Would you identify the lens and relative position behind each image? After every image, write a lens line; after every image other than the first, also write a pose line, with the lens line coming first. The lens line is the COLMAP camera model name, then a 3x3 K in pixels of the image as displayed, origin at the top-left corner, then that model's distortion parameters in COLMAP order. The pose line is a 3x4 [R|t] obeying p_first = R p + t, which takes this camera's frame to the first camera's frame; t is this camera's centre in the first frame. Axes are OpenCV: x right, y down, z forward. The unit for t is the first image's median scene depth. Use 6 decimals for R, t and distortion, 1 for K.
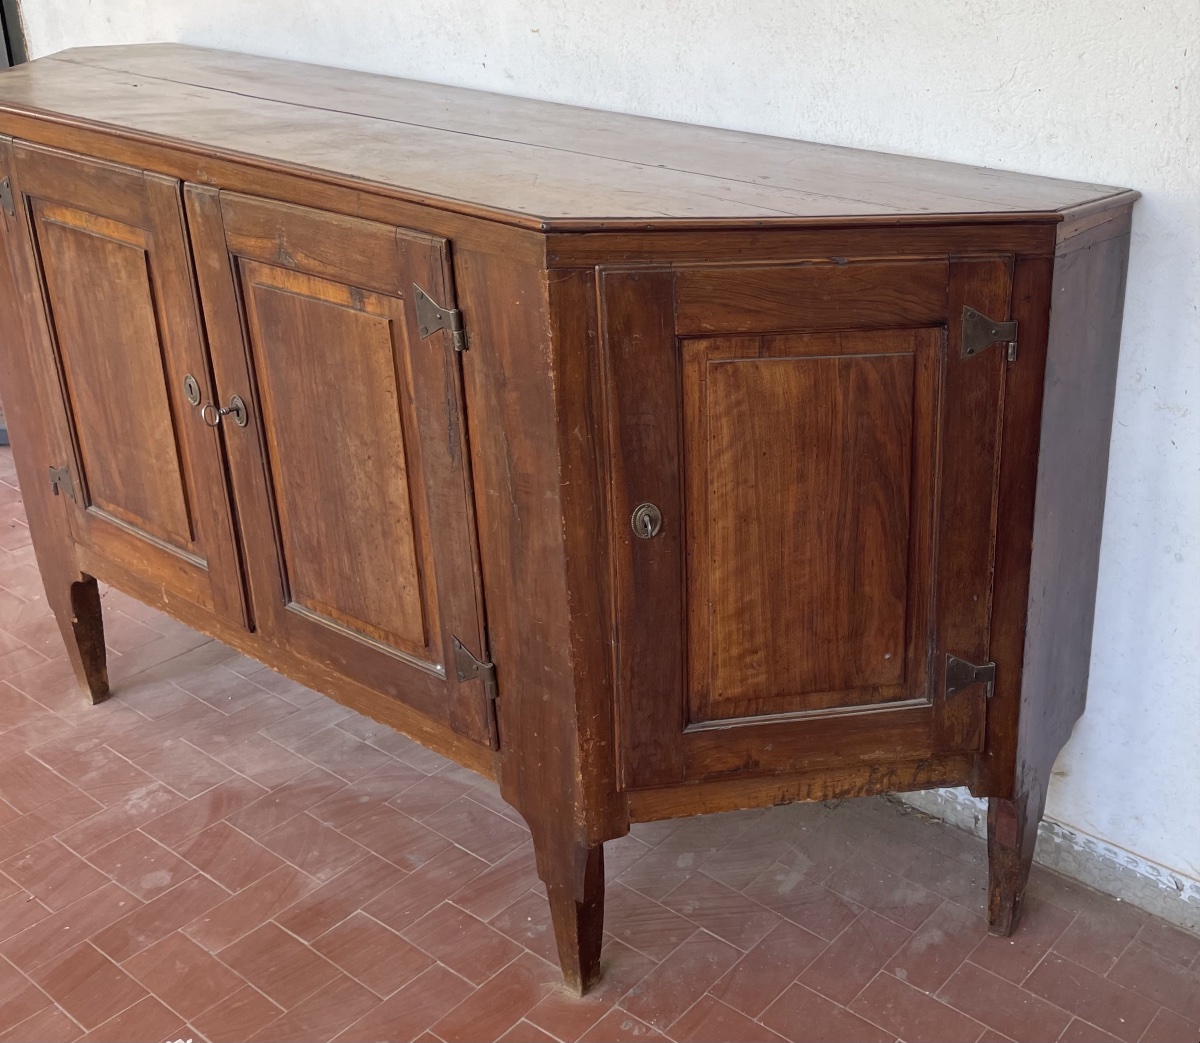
lens RADIAL K [[1366.6, 0, 882.5], [0, 1366.6, 436.2], [0, 0, 1]] dist [0.084580, -0.086828]
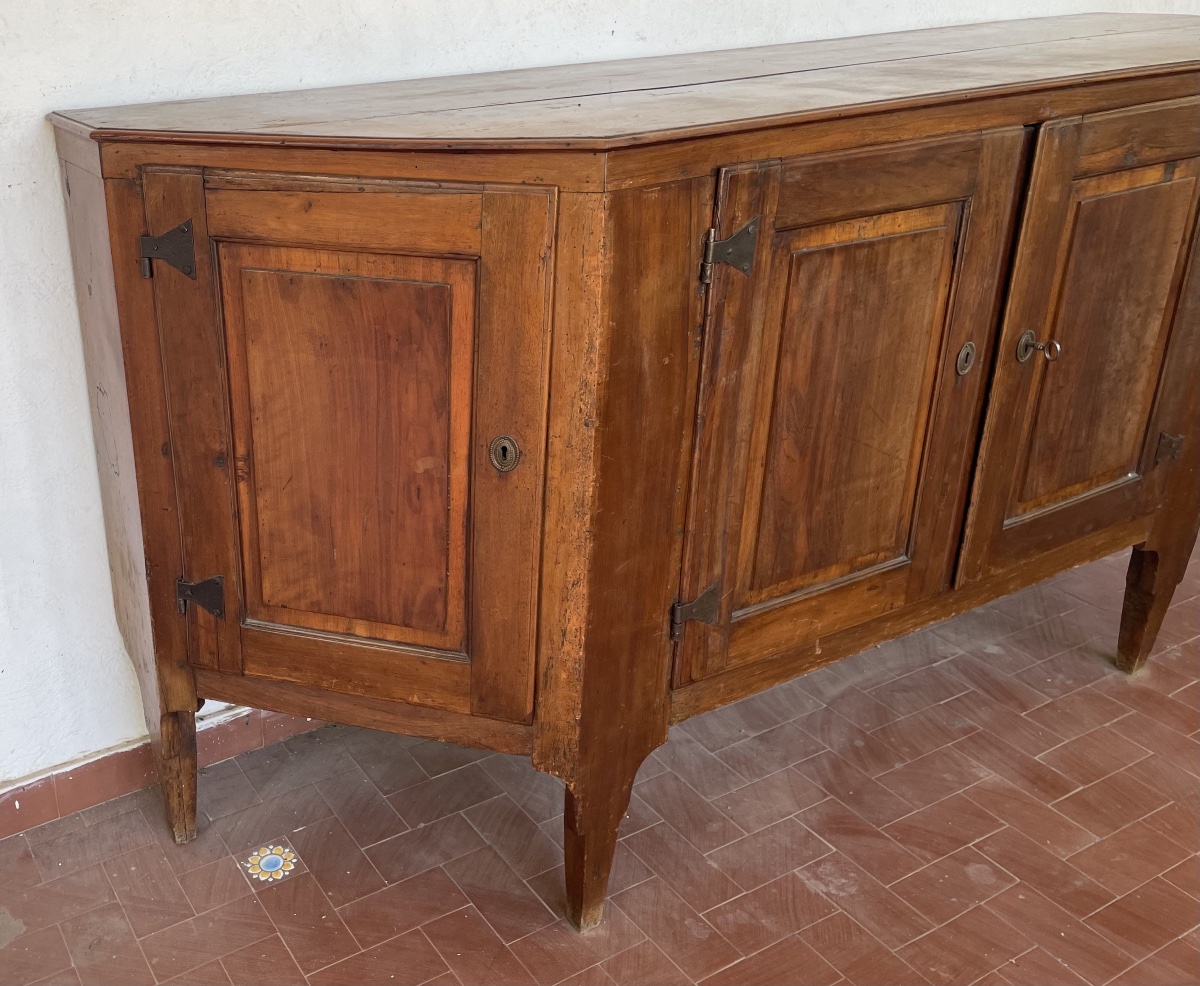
lens RADIAL K [[1220.5, 0, 391.5], [0, 1220.5, 435.5], [0, 0, 1]] dist [0.085674, -0.094384]
pose [[0.452472, -0.382155, 0.805746, -1.433064], [0.362590, 0.904309, 0.225288, -0.332117], [-0.814738, 0.190219, 0.547740, 0.897948]]
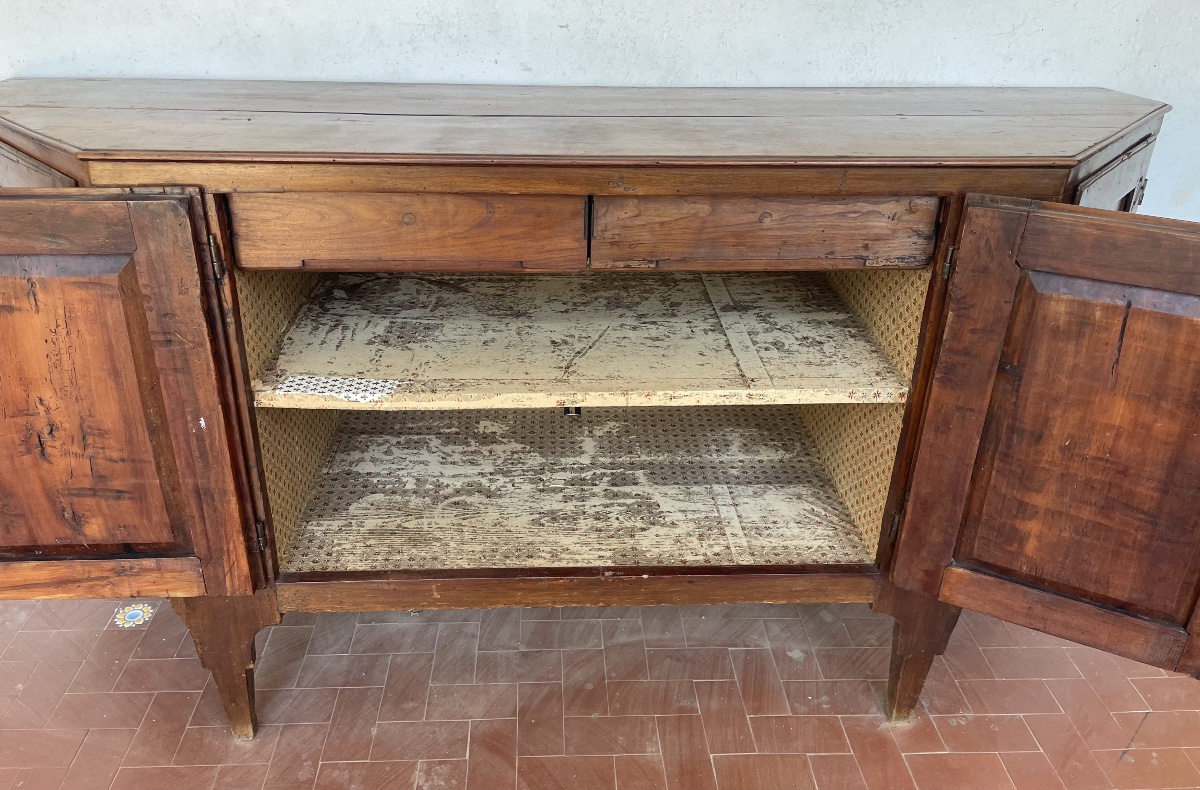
lens RADIAL K [[904.8, 0, 586.5], [0, 904.8, 353.8], [0, 0, 1]] dist [0.090075, -0.108838]
pose [[0.801617, -0.271674, 0.532543, -0.877039], [0.226243, 0.962389, 0.150403, -0.166125], [-0.553375, -0.000082, 0.832932, 0.410996]]
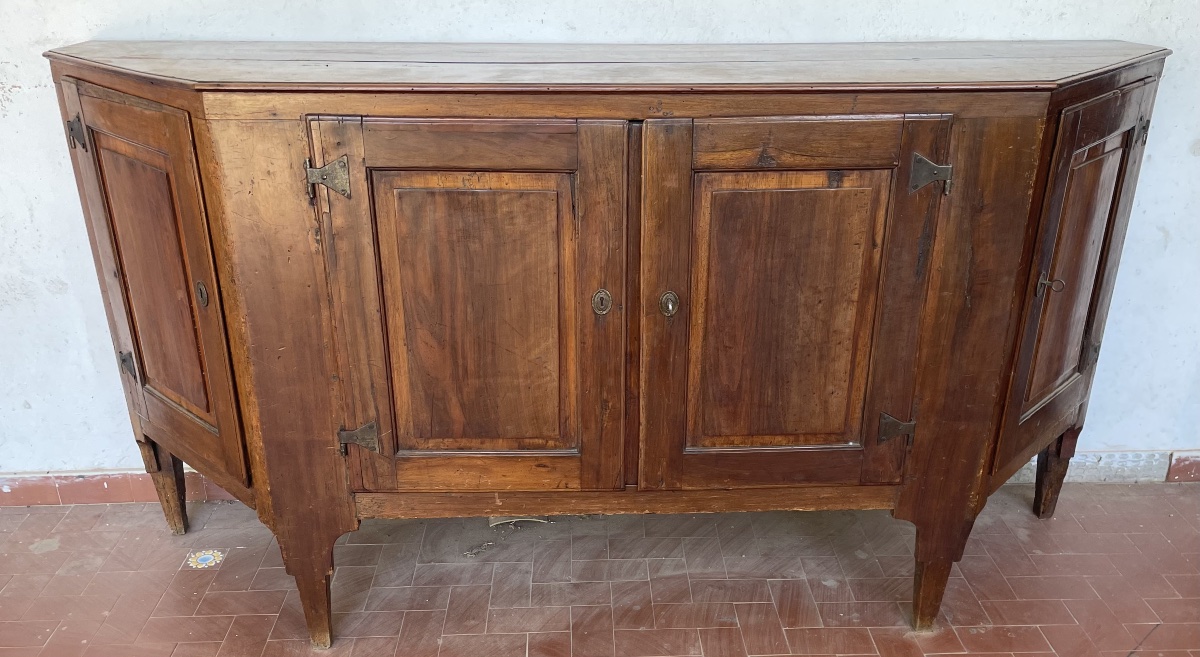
lens RADIAL K [[1044.9, 0, 623.8], [0, 1044.9, 431.5], [0, 0, 1]] dist [0.107723, -0.144538]
pose [[0.800321, -0.288068, 0.525836, -1.037943], [0.237878, 0.957597, 0.162550, -0.071786], [-0.550364, -0.005007, 0.834910, 0.225625]]
